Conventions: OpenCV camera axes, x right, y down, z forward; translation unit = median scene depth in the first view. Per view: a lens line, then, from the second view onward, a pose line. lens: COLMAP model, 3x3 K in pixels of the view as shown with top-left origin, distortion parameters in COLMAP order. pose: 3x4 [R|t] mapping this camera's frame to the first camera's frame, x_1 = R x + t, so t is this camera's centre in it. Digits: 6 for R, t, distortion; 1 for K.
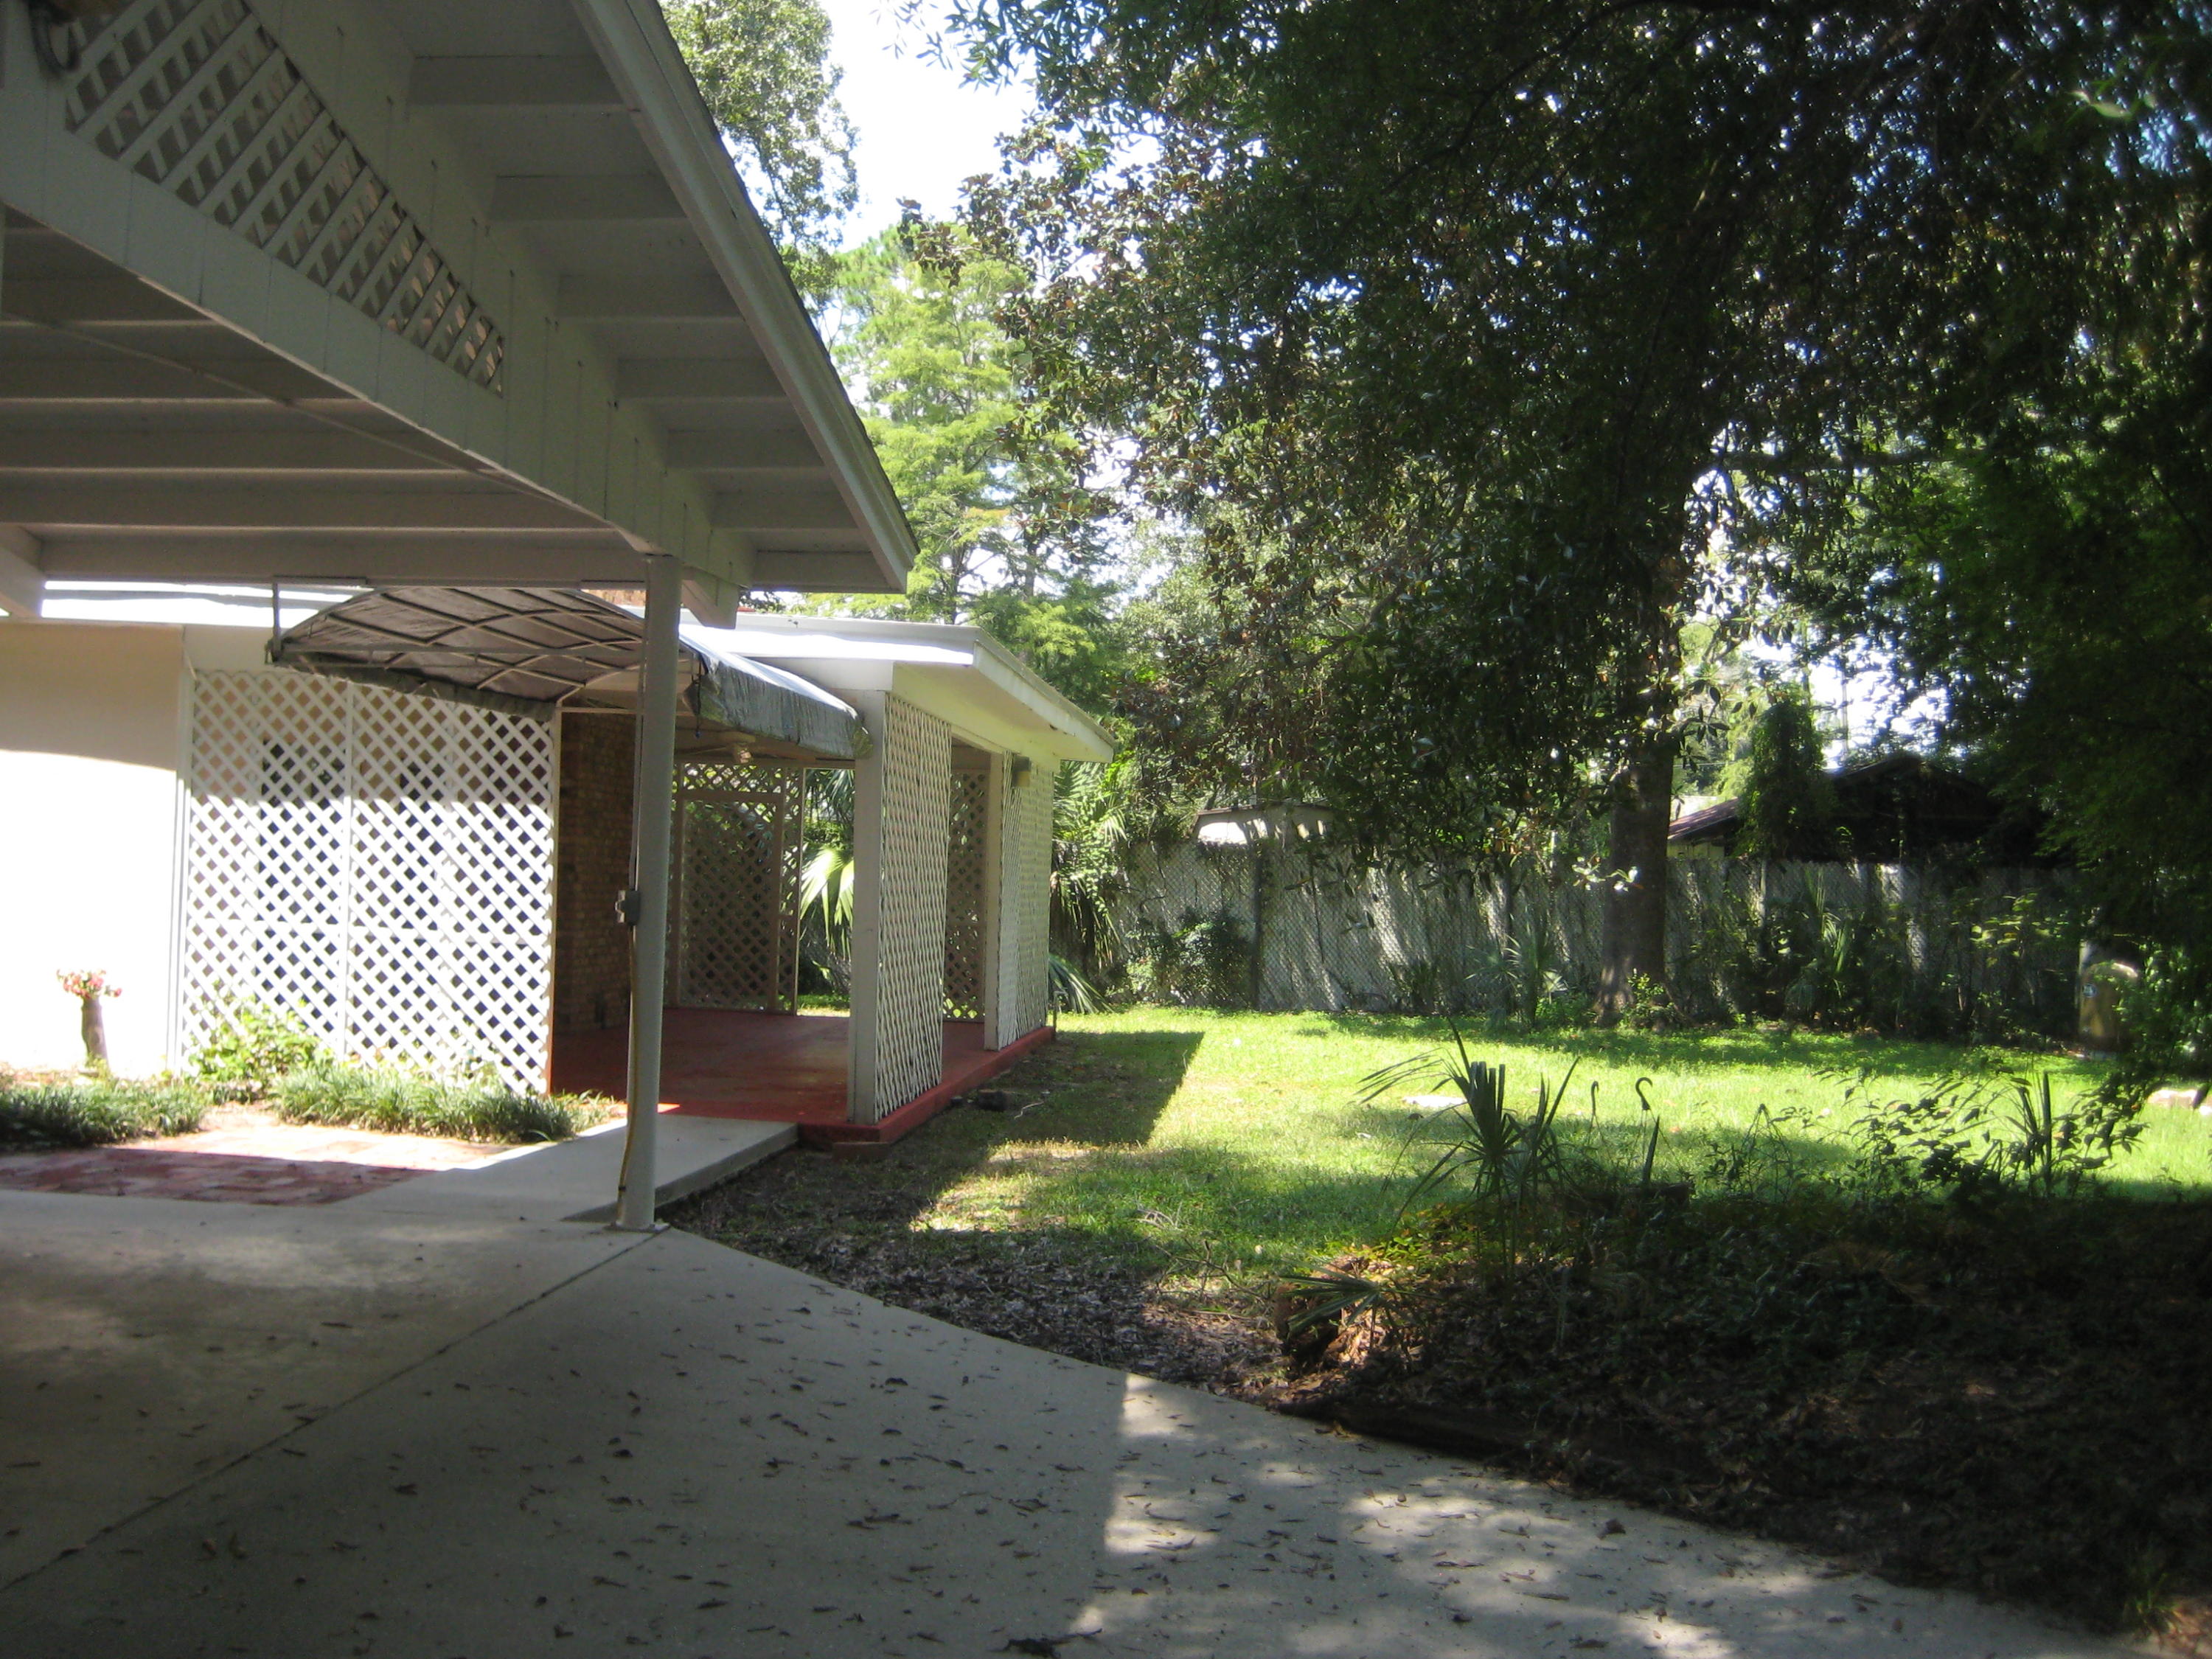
lens RADIAL K [[2425.5, 0, 1104.8], [0, 2425.5, 824.7], [0, 0, 1]] dist [-0.060520, 0.000000]
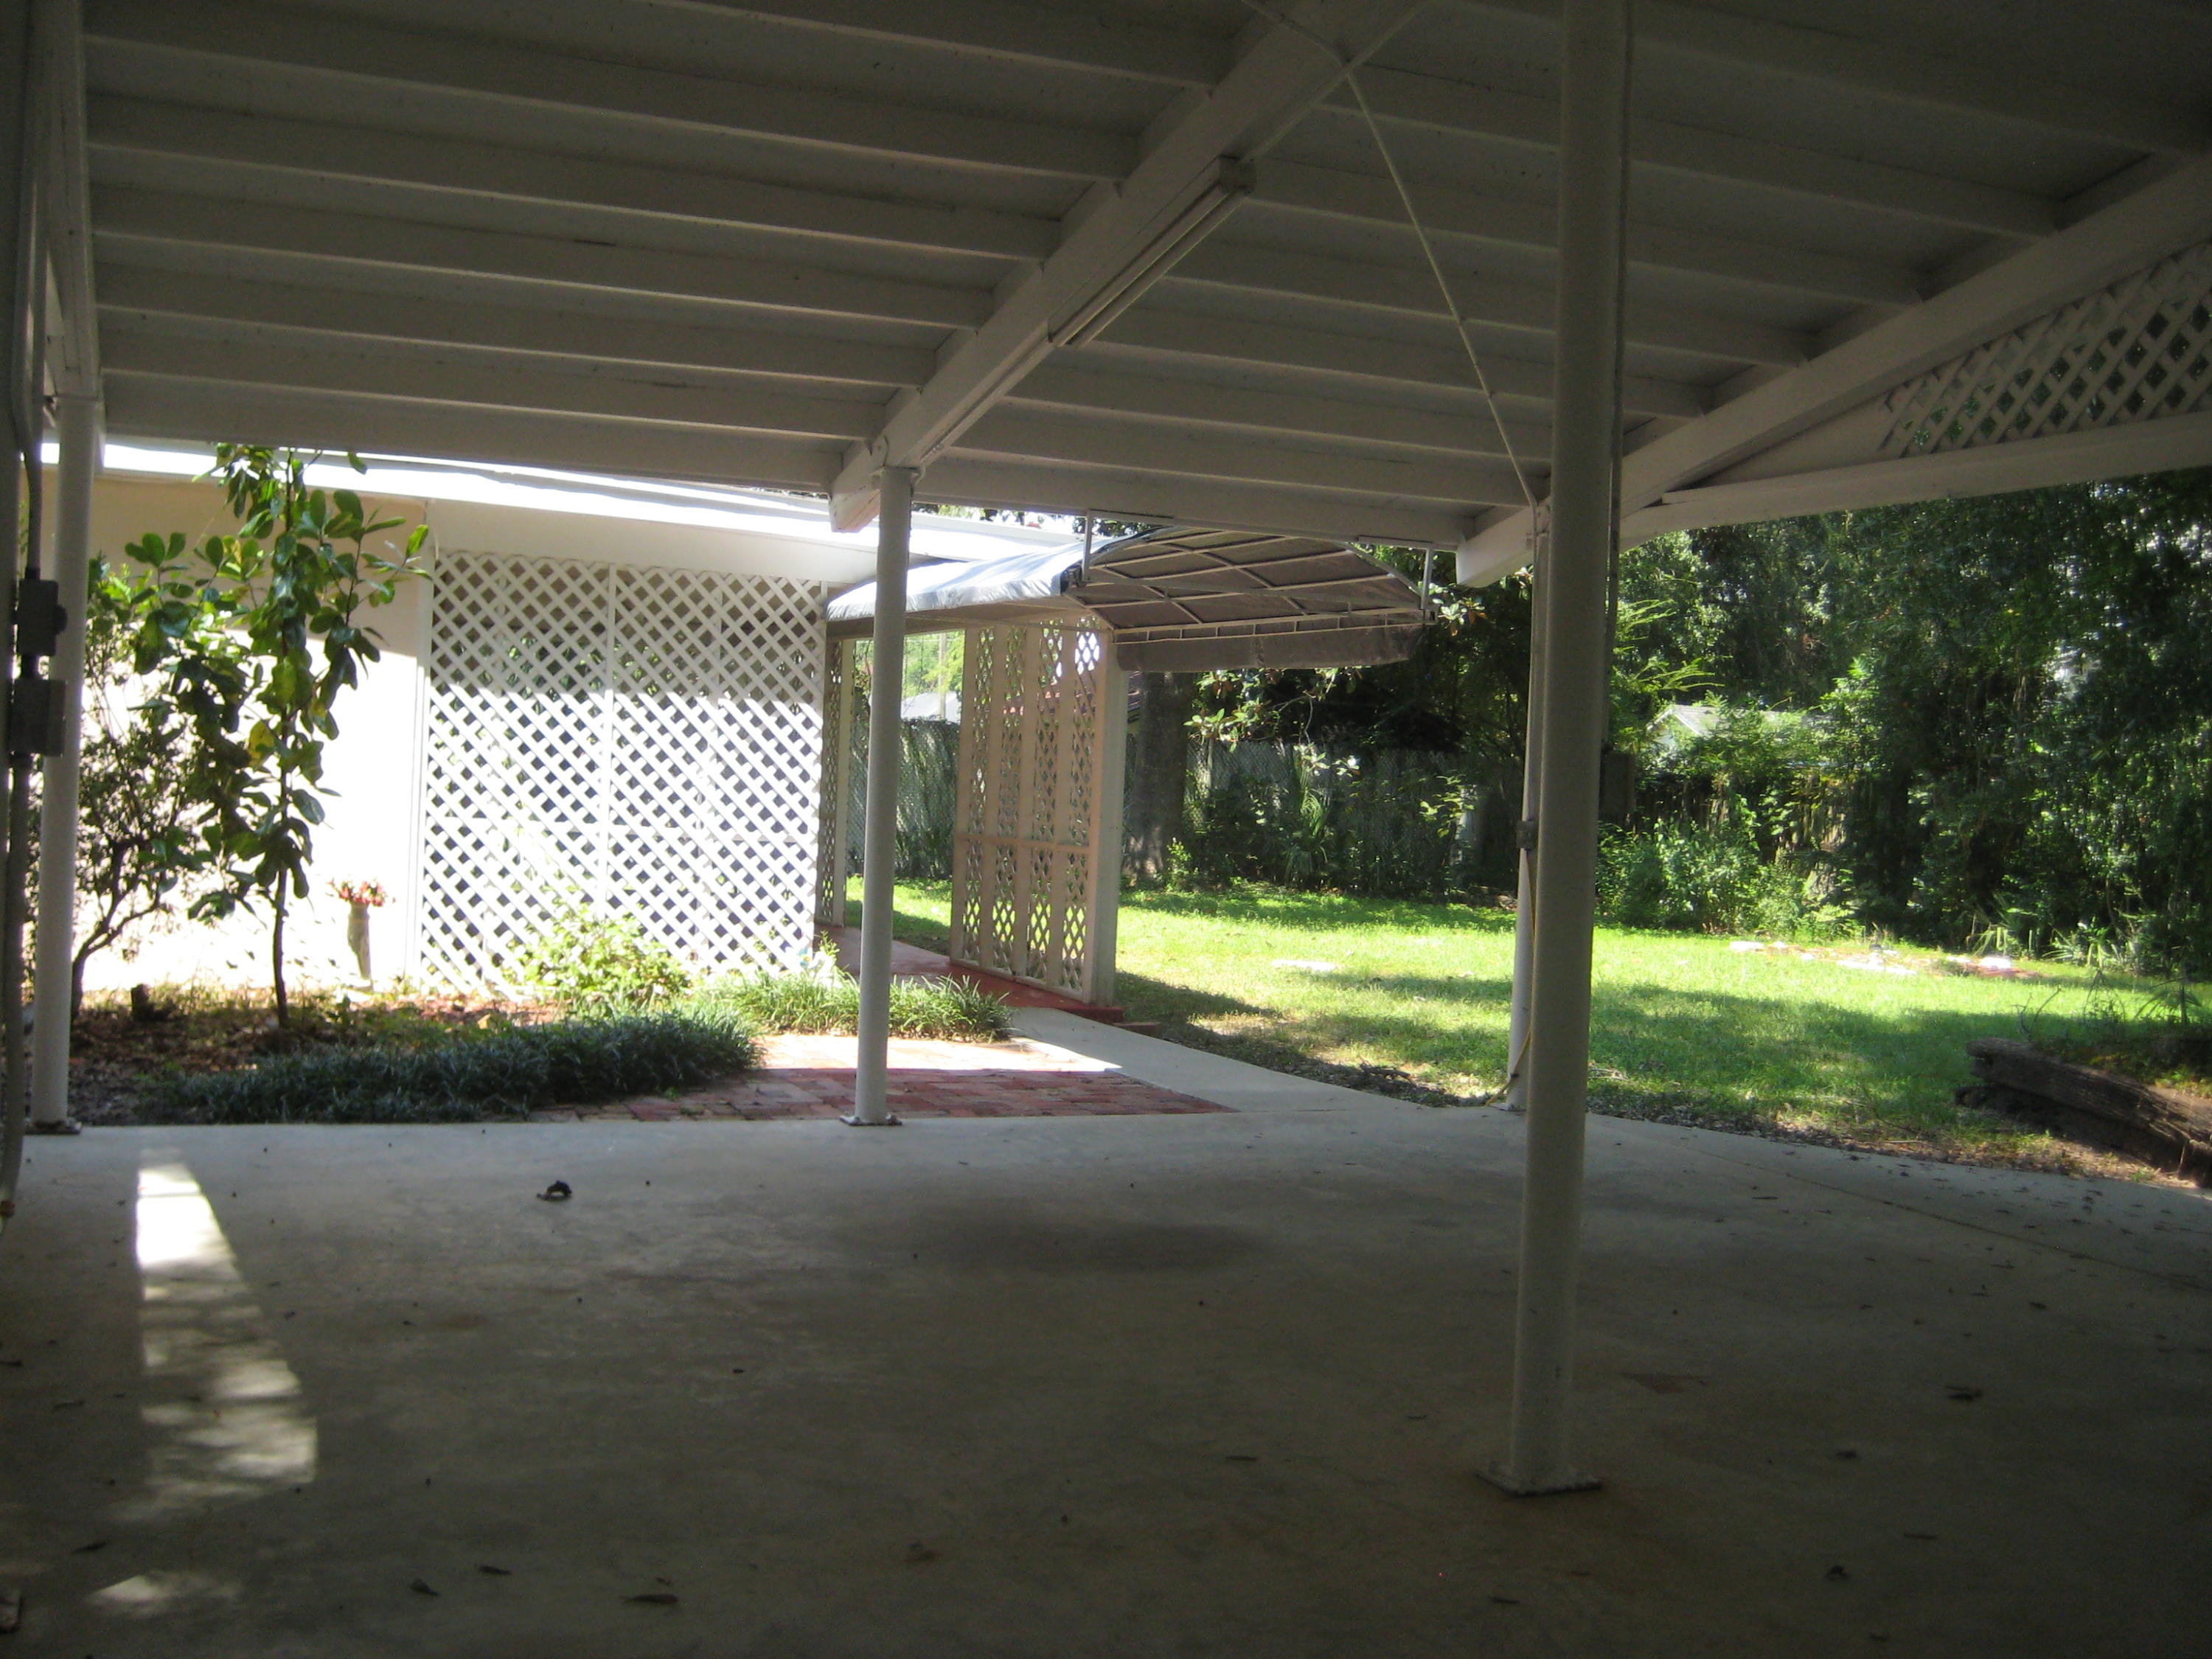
lens RADIAL K [[2425.5, 0, 1106.4], [0, 2425.5, 824.2], [0, 0, 1]] dist [-0.060520, 0.000000]
pose [[0.882376, -0.002974, 0.470535, -0.593914], [-0.027926, 0.997886, 0.058676, -0.020331], [-0.469715, -0.064915, 0.880428, 0.055154]]
